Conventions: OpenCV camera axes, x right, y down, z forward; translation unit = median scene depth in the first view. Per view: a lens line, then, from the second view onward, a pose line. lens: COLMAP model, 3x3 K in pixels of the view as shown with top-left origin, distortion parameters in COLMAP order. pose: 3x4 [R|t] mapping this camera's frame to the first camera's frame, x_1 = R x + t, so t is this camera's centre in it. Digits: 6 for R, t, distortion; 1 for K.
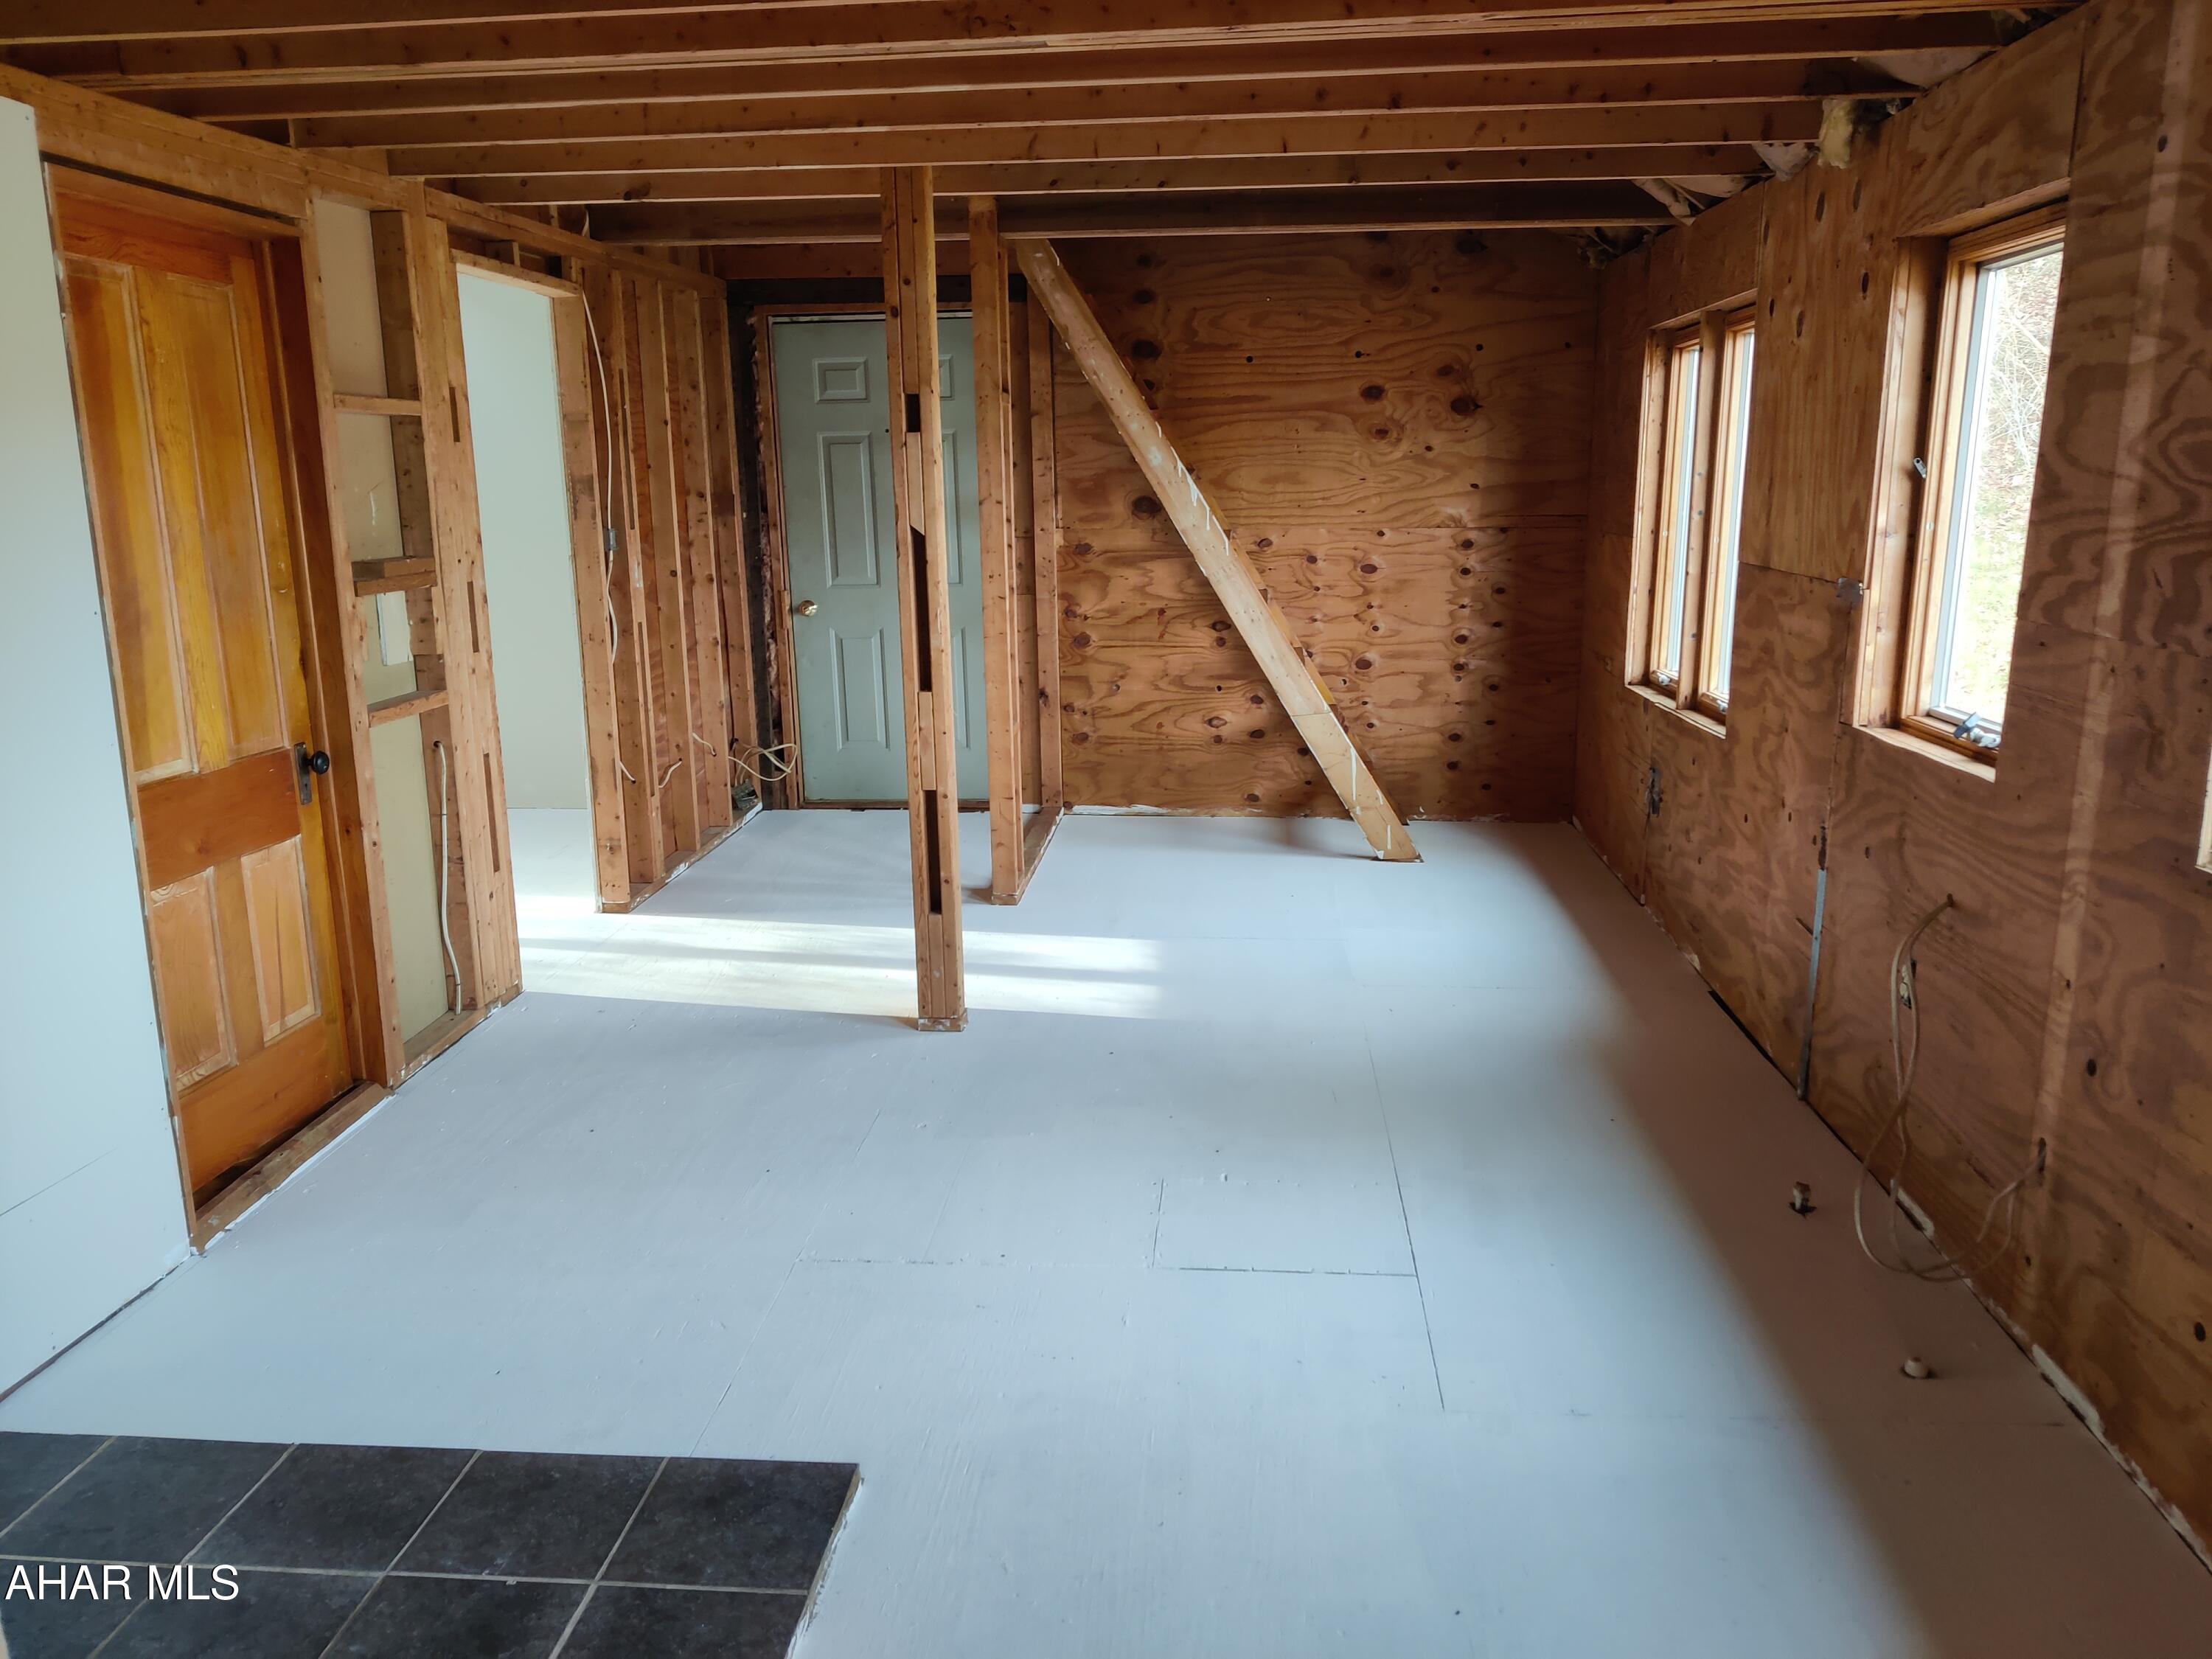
lens RADIAL K [[1682.8, 0, 1095.9], [0, 1682.8, 841.9], [0, 0, 1]] dist [0.024484, -0.015115]
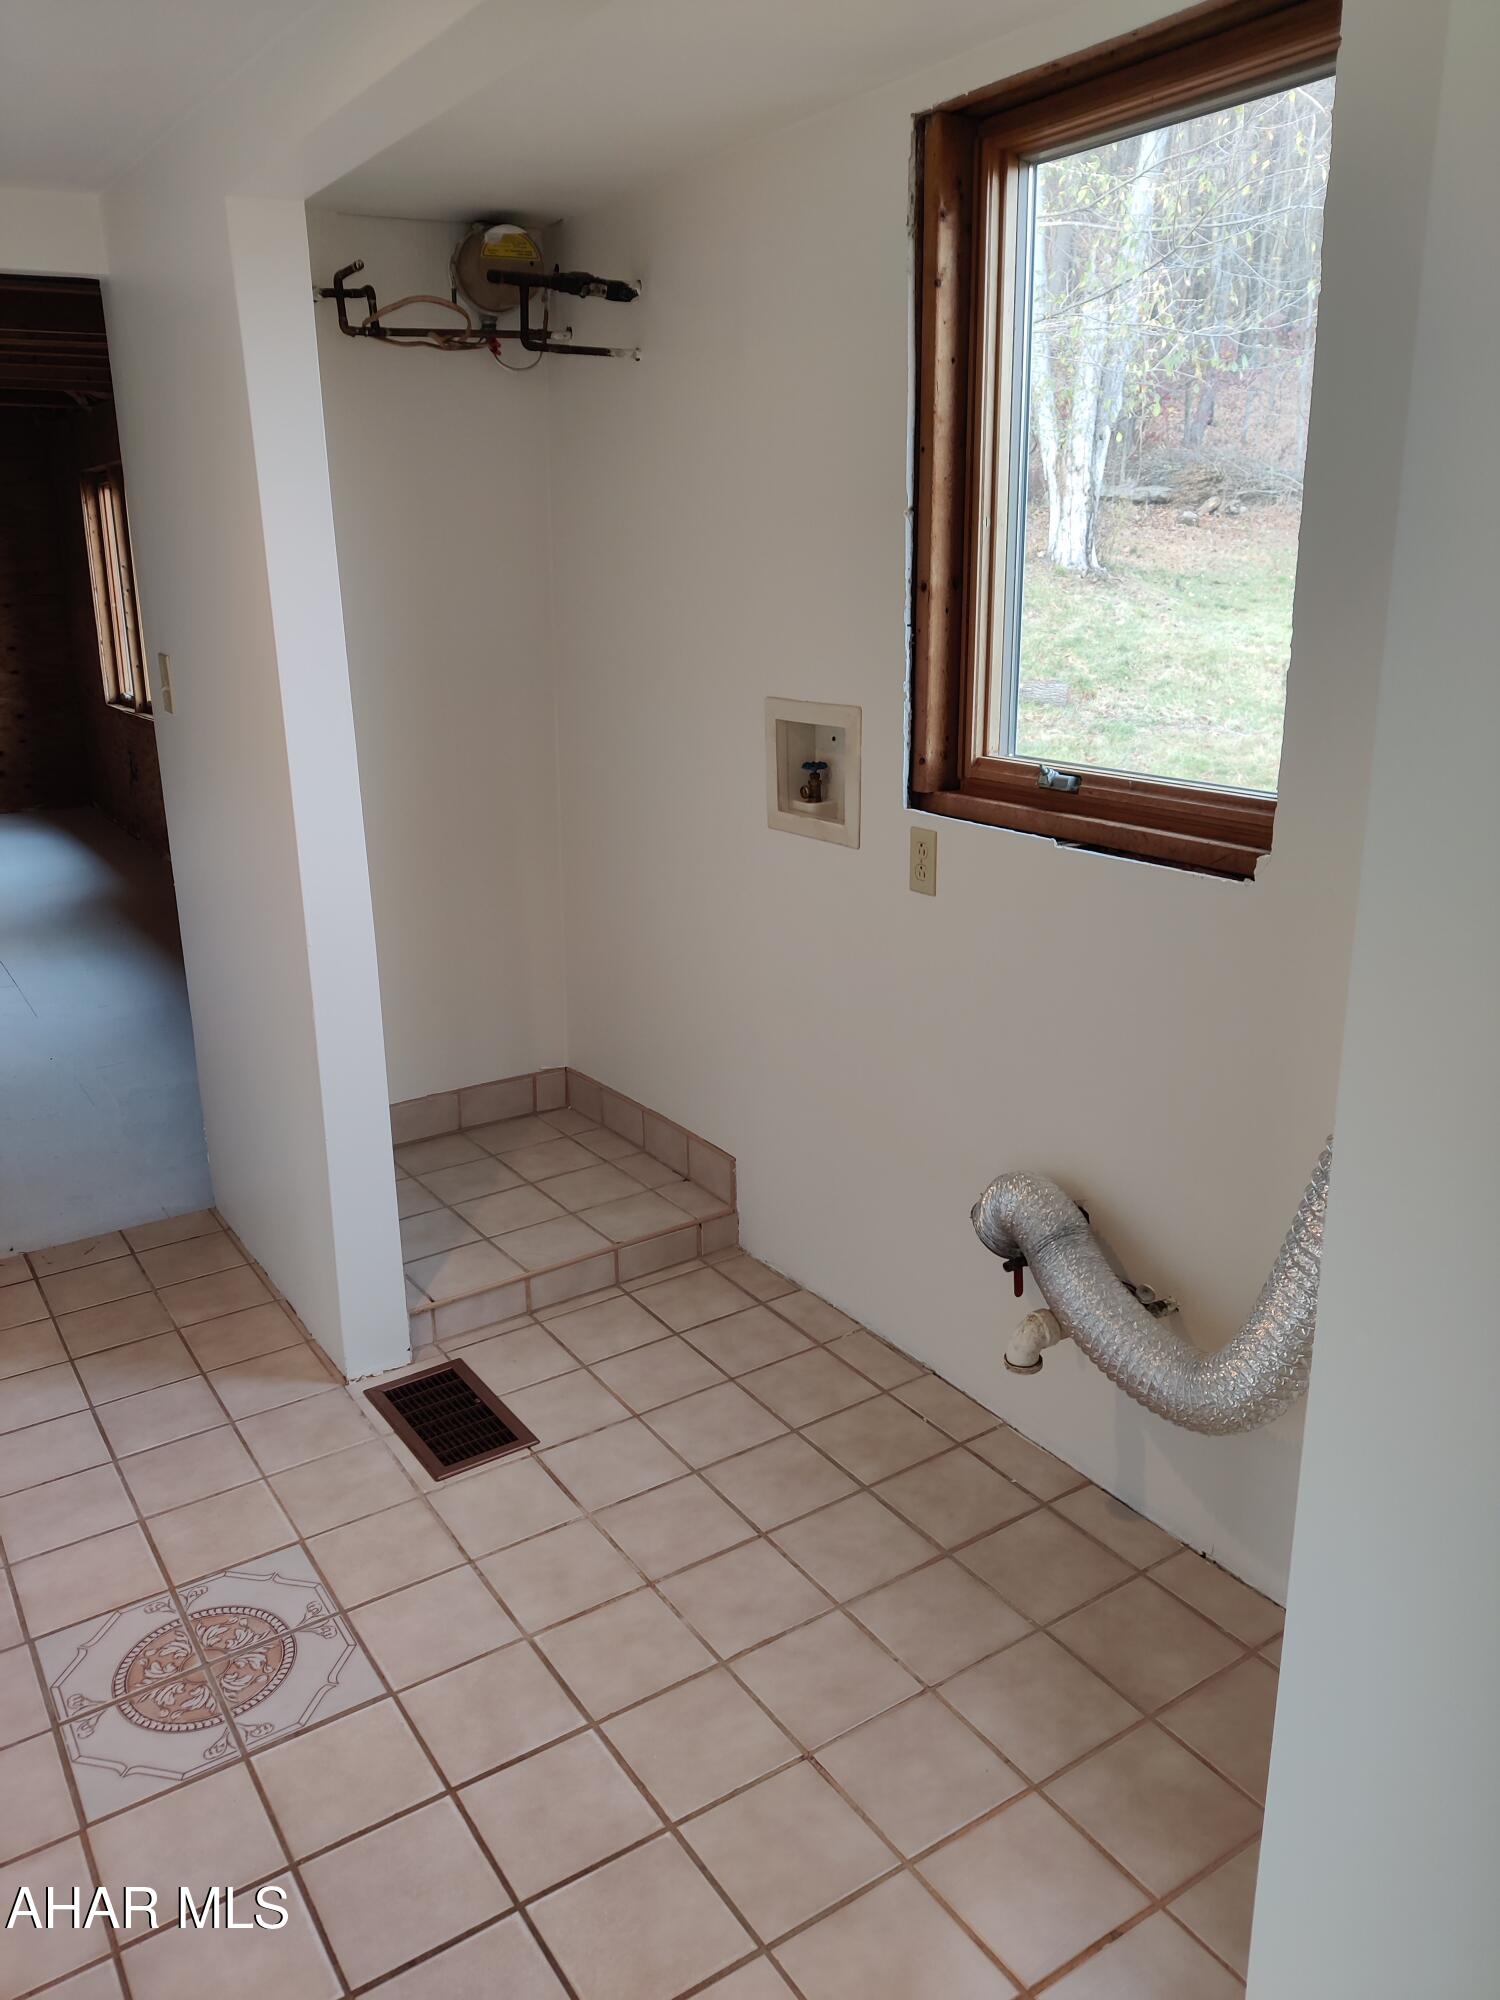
lens RADIAL K [[1521.5, 0, 738.0], [0, 1521.5, 1002.4], [0, 0, 1]] dist [0.024484, -0.015115]
pose [[0.798711, -0.160192, 0.579999, -0.072238], [0.125245, 0.987058, 0.100146, 0.095728], [-0.588536, -0.007345, 0.808438, -0.422436]]
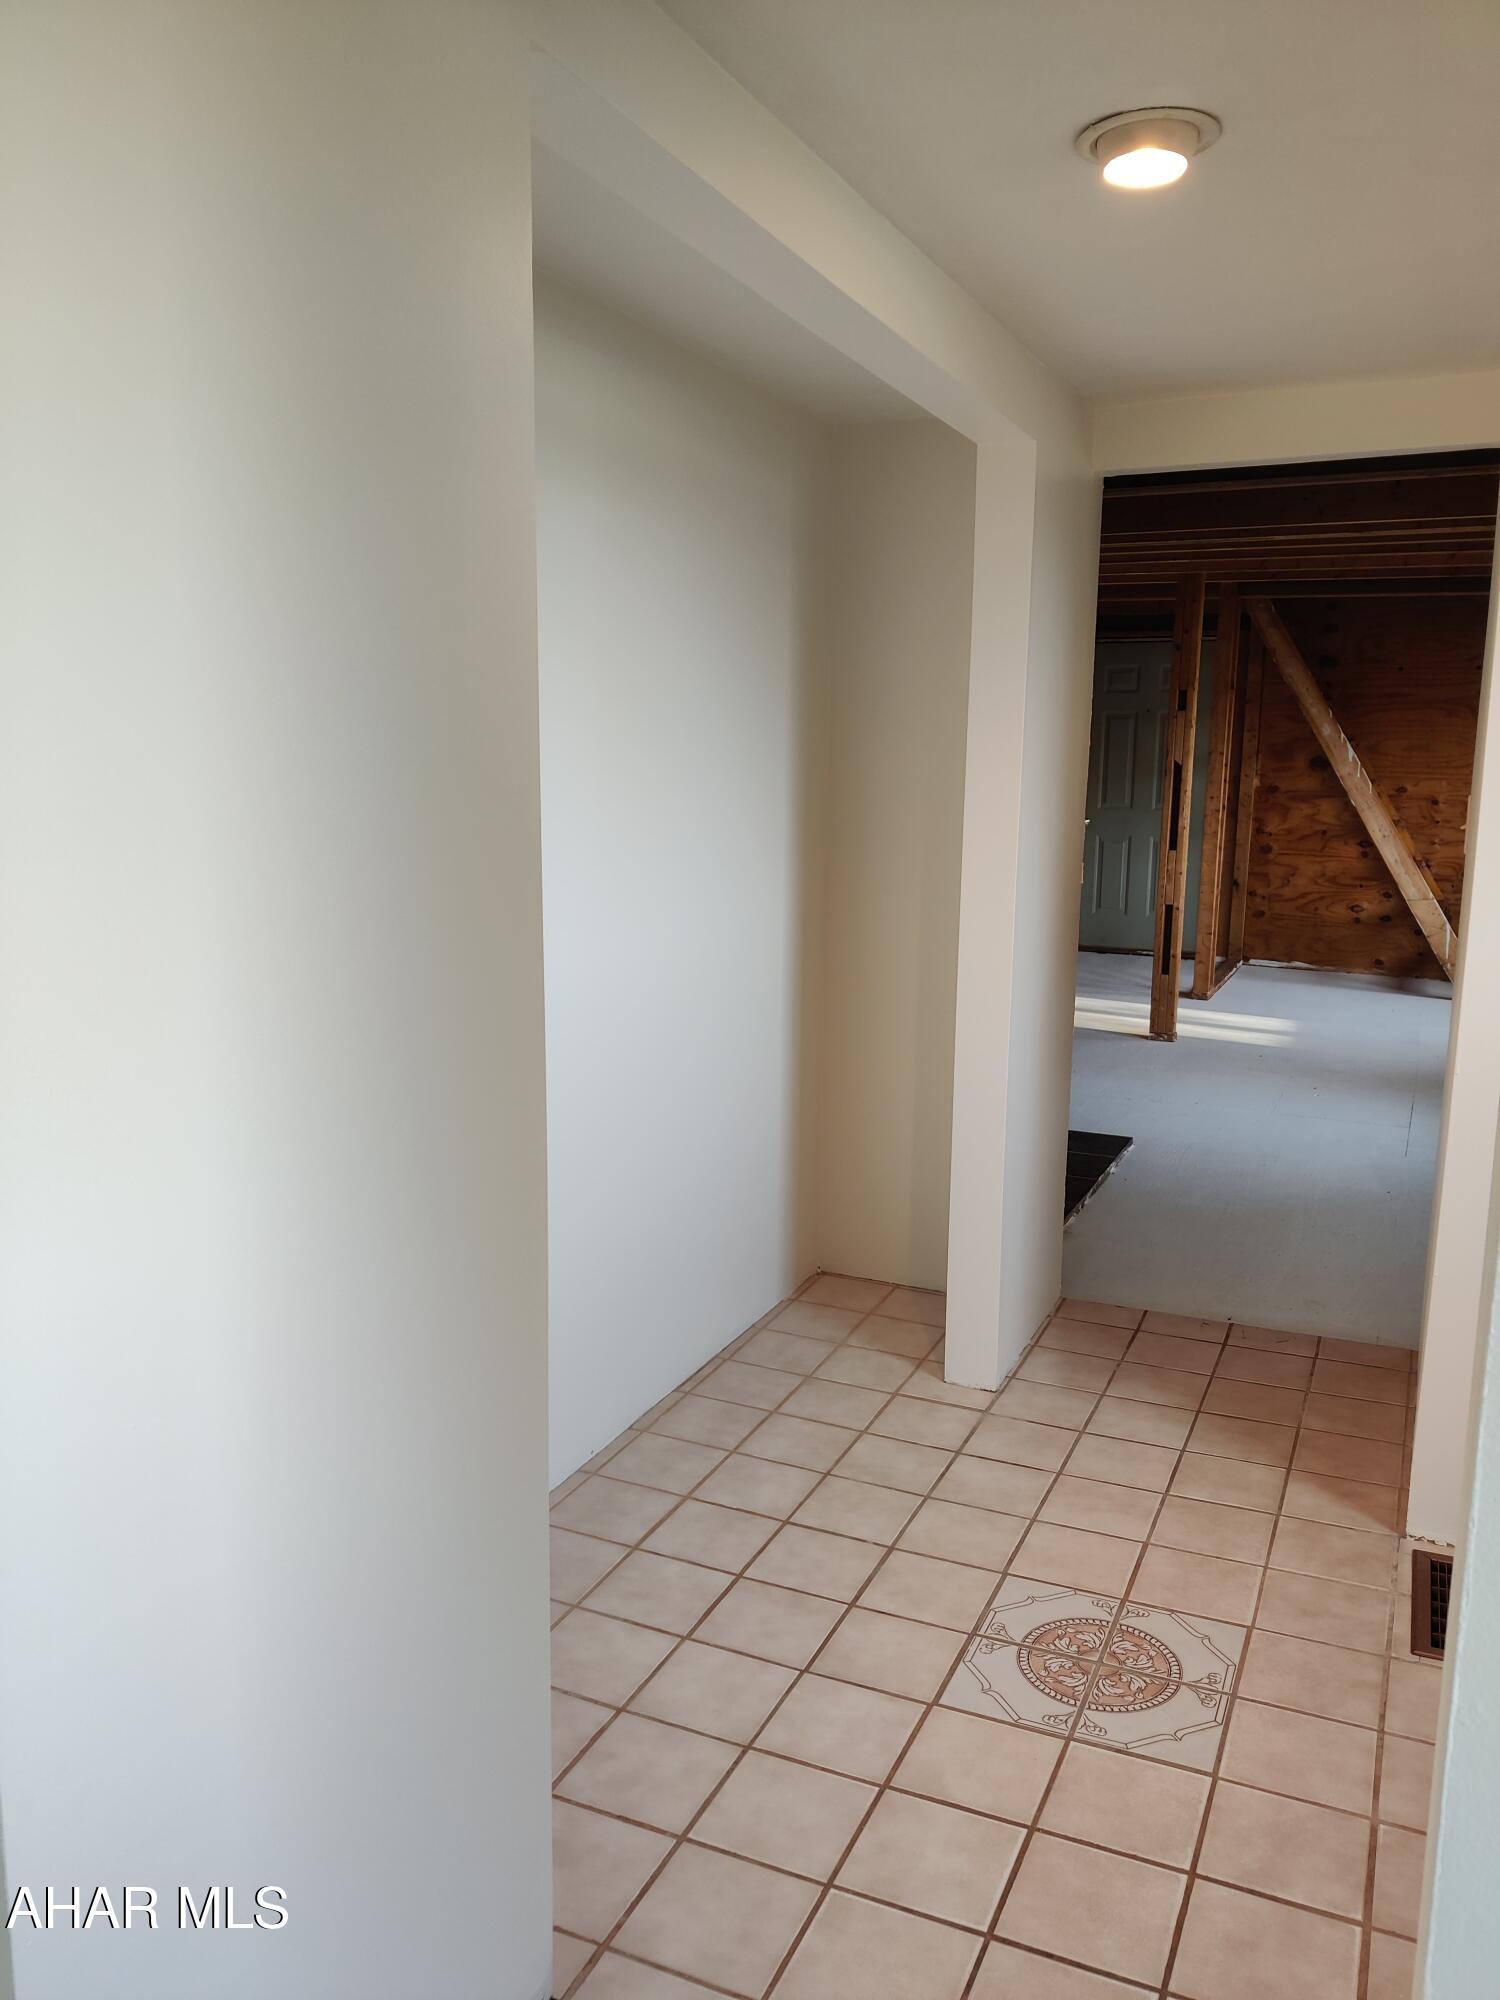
lens RADIAL K [[1521.5, 0, 748.8], [0, 1521.5, 1012.1], [0, 0, 1]] dist [0.024484, -0.015115]
pose [[0.941888, 0.088550, -0.324046, 0.011335], [-0.103177, 0.994263, -0.028202, 0.116829], [0.319690, 0.059997, 0.945621, -0.457801]]
